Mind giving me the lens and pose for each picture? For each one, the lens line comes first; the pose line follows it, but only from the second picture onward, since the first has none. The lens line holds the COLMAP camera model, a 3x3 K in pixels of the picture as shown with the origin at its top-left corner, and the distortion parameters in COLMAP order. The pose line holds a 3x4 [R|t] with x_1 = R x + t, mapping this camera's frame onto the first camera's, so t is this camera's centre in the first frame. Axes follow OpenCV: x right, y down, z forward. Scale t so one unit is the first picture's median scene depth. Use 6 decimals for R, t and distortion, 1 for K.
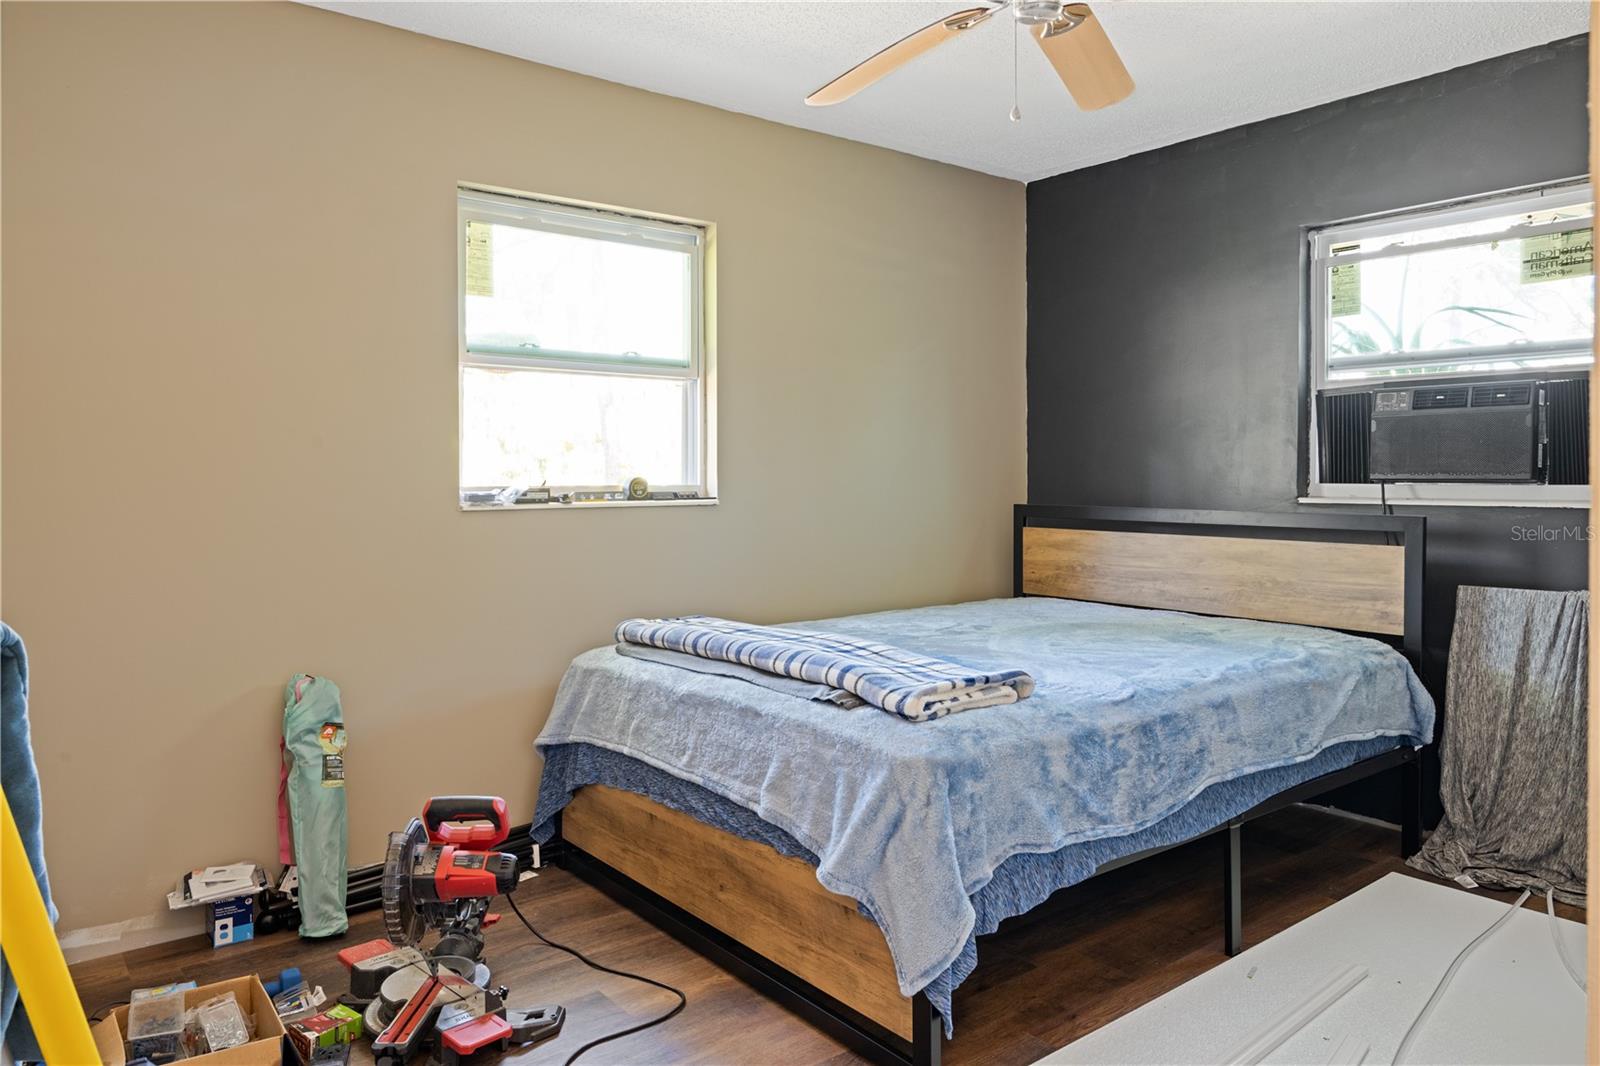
lens RADIAL K [[1085.7, 0, 797.8], [0, 1085.7, 515.7], [0, 0, 1]] dist [-0.003971, 0.001142]
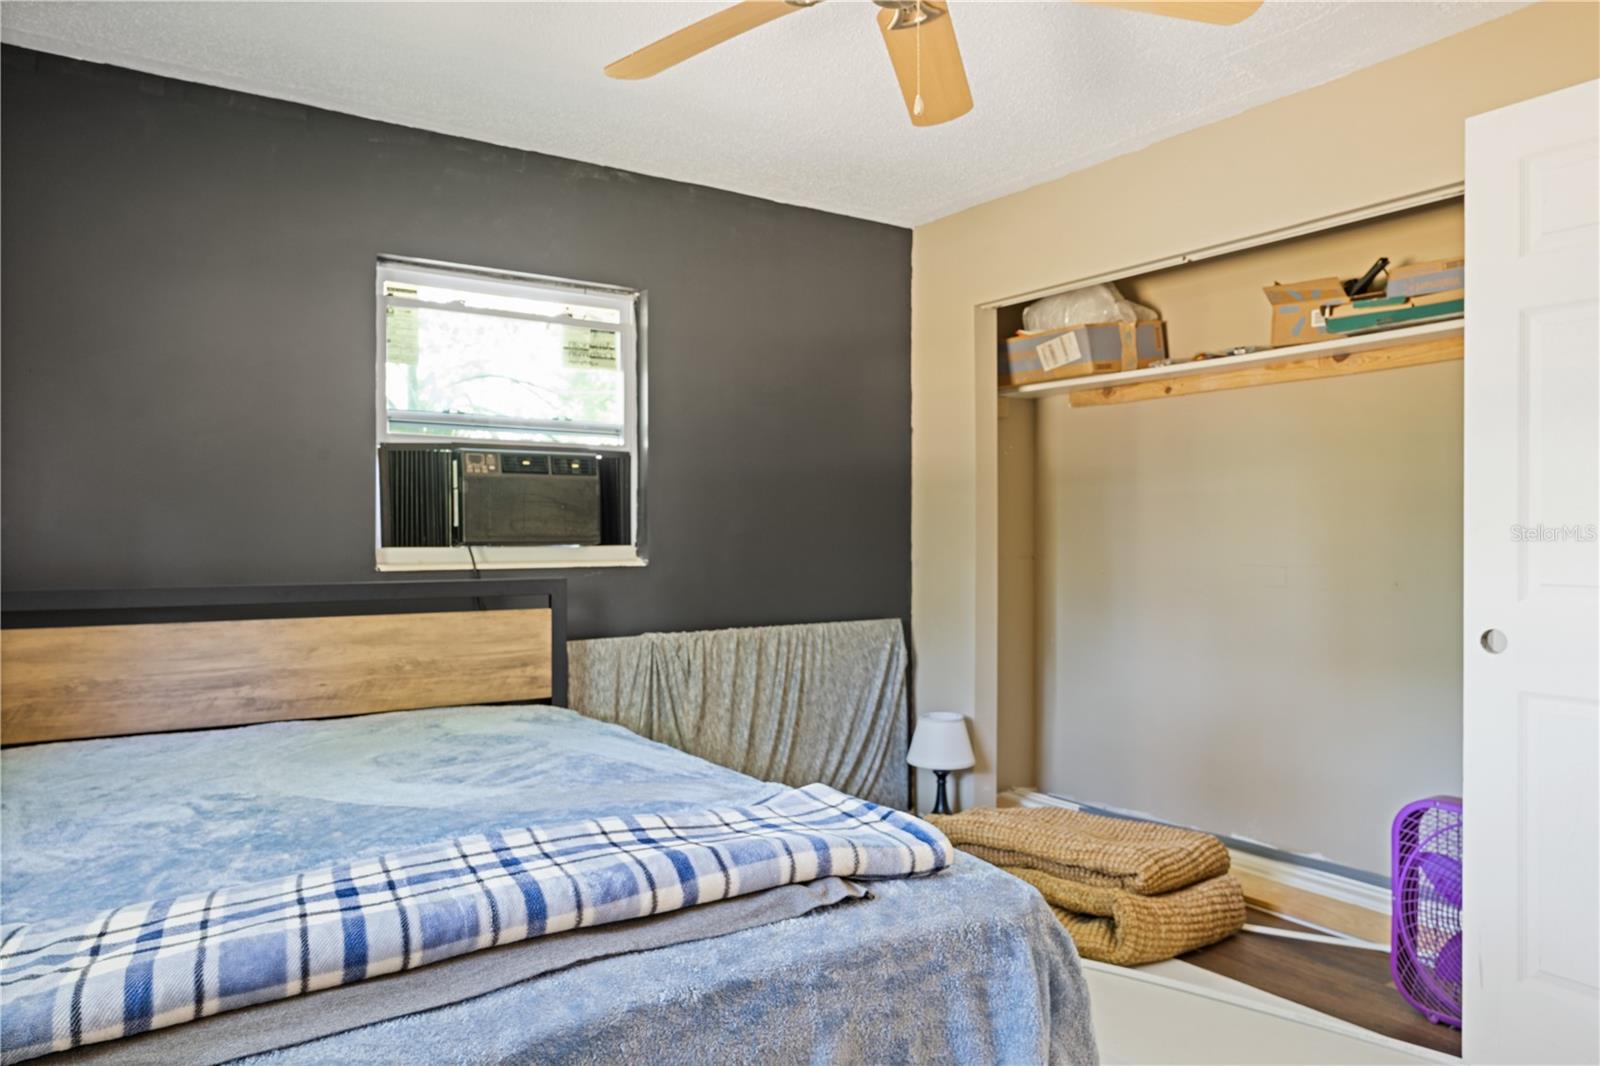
lens RADIAL K [[1046.7, 0, 798.7], [0, 1046.7, 545.8], [0, 0, 1]] dist [-0.004004, -0.001223]
pose [[0.075653, -0.001554, 0.997133, -0.365037], [0.046383, 0.998922, -0.001962, -0.015634], [-0.996055, 0.046398, 0.075644, 0.646633]]
